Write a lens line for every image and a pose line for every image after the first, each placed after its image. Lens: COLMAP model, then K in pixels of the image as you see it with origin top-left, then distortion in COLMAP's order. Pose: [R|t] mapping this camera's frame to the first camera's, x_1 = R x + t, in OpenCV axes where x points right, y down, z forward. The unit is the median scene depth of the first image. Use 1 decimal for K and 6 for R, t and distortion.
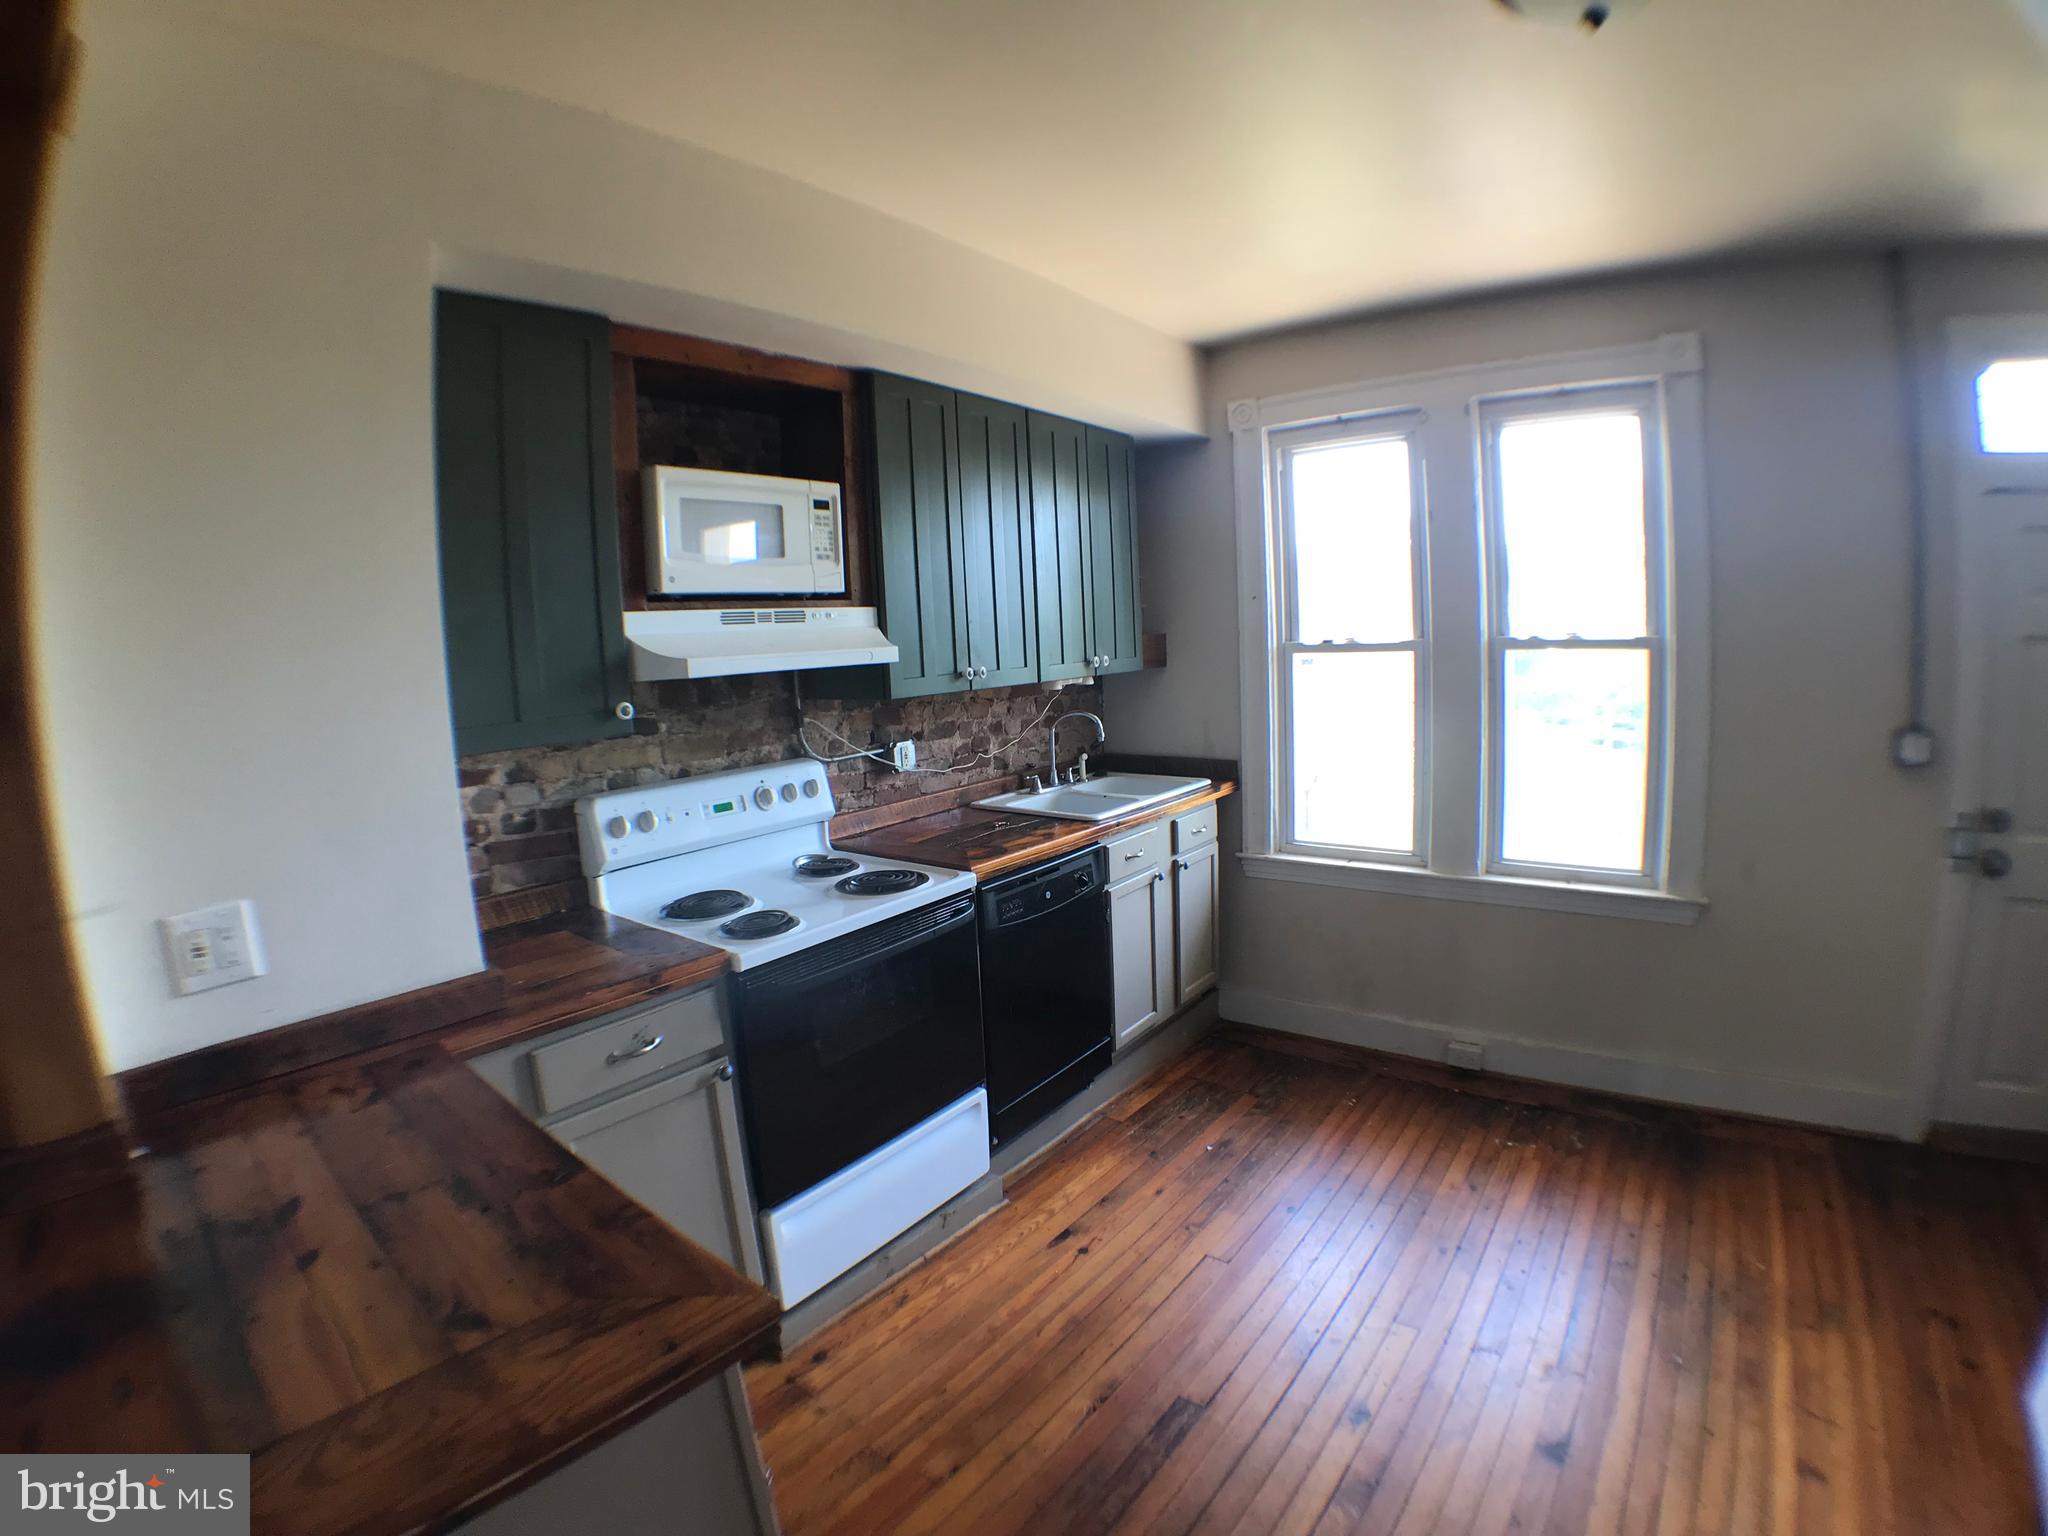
lens RADIAL K [[967.9, 0, 1011.2], [0, 967.9, 766.2], [0, 0, 1]] dist [-0.169071, 0.025631]
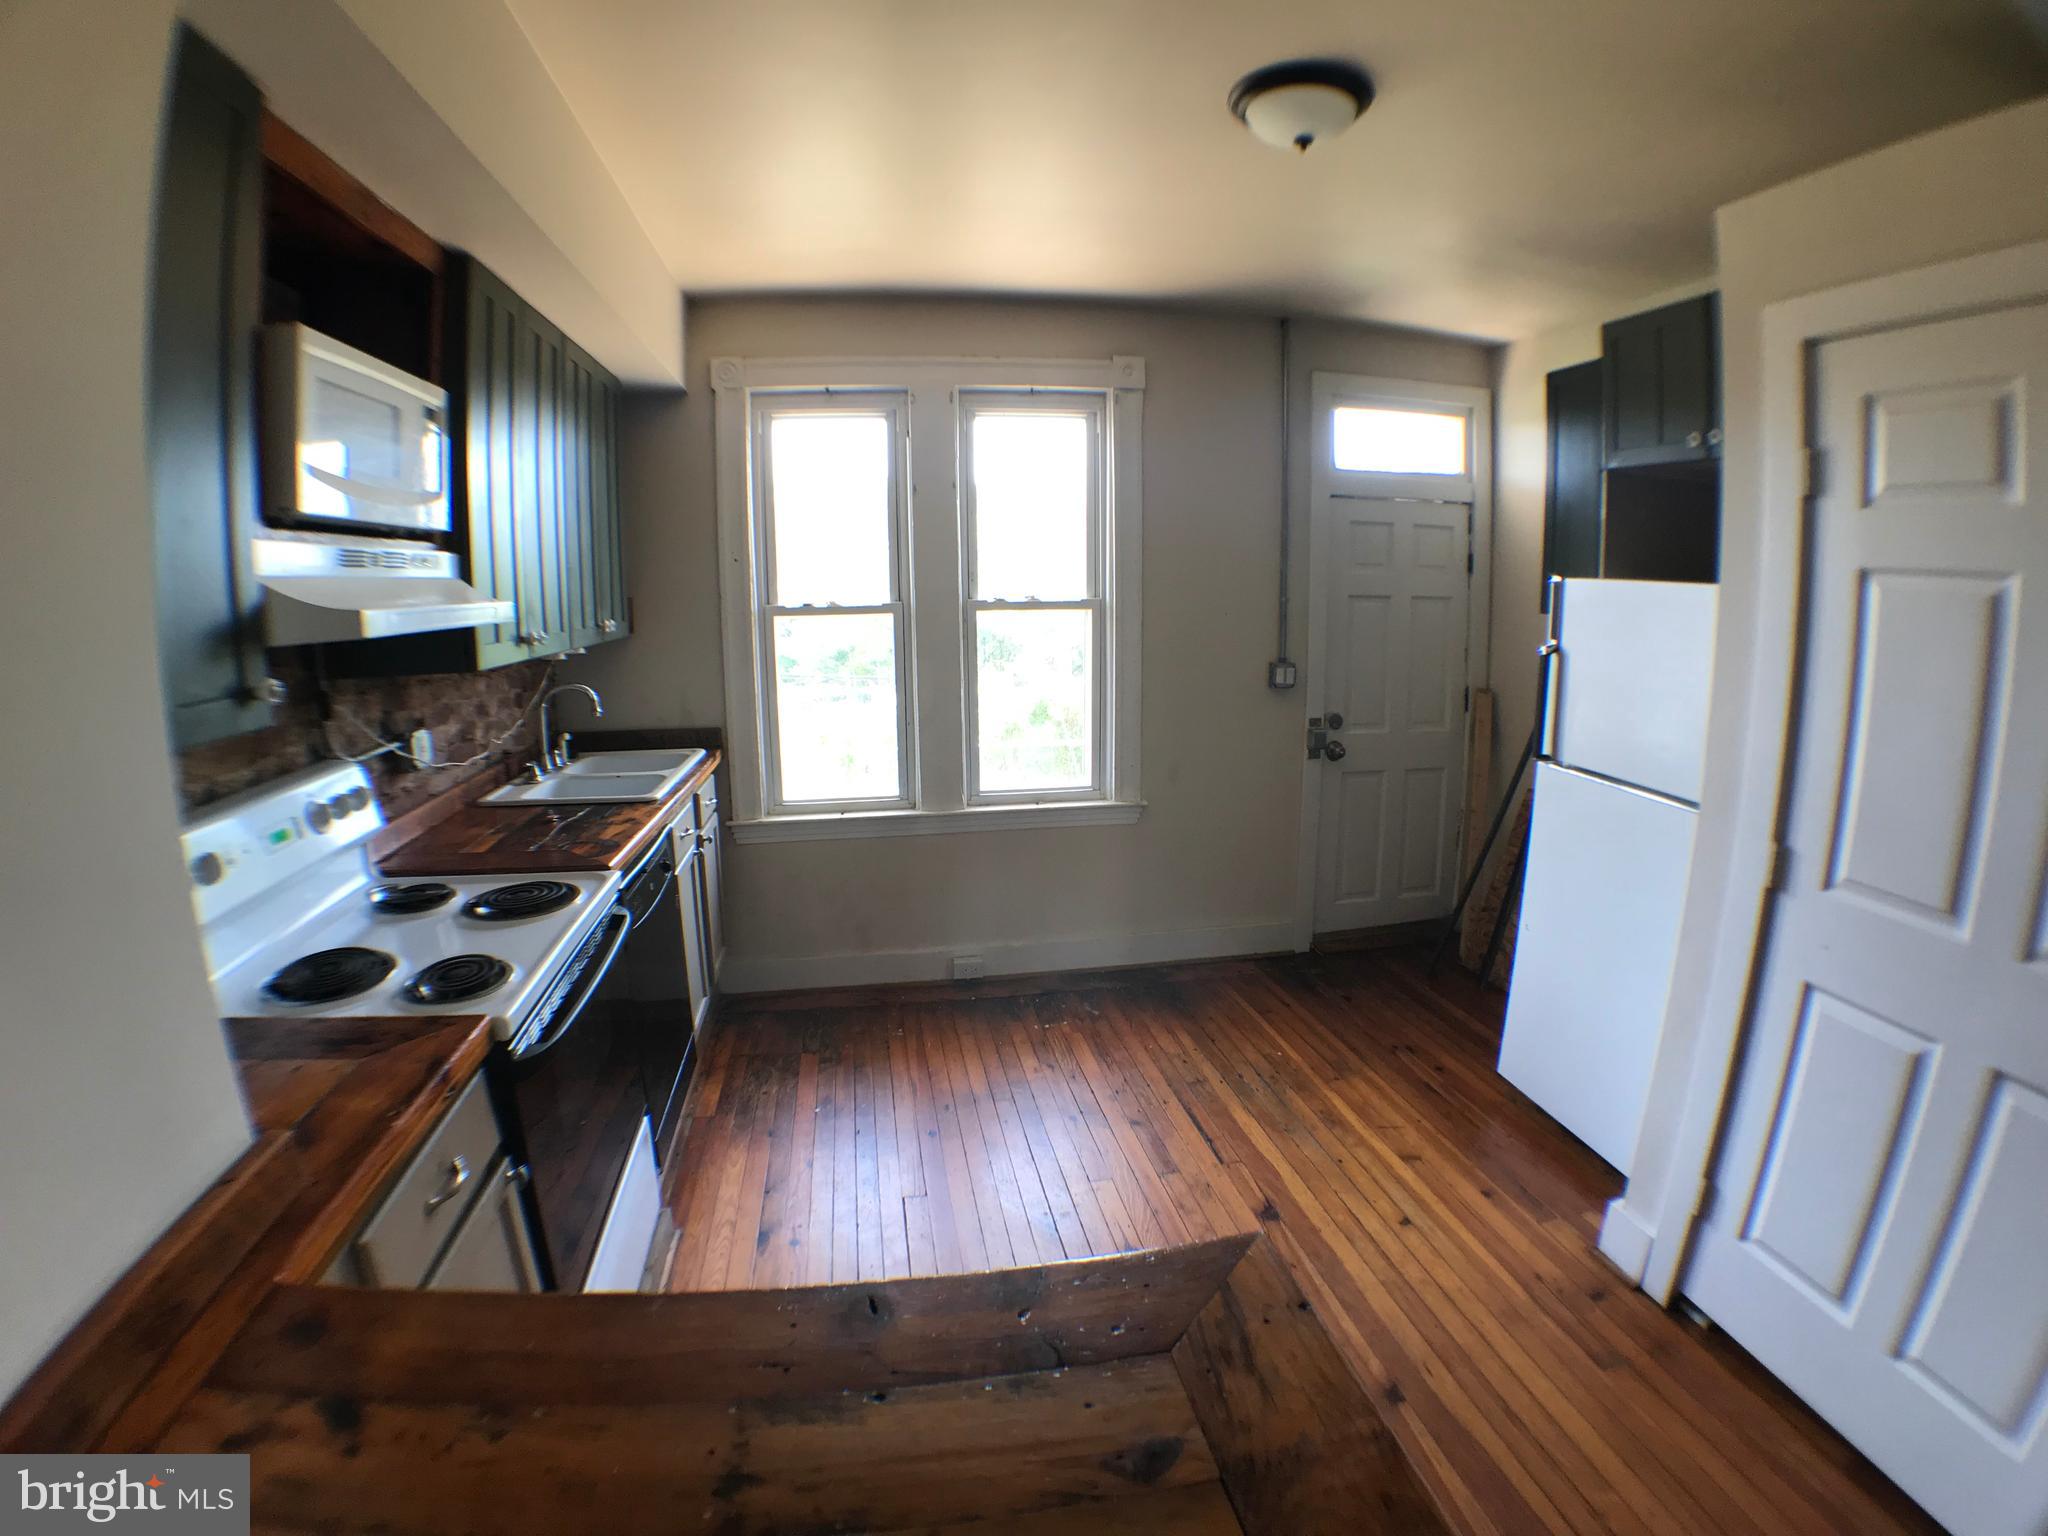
lens RADIAL K [[967.9, 0, 1011.2], [0, 967.9, 766.2], [0, 0, 1]] dist [-0.169071, 0.025631]
pose [[0.674371, -0.099609, 0.731643, -0.349175], [0.080713, 0.994866, 0.061051, -0.002636], [-0.733968, 0.017882, 0.678948, 0.157578]]
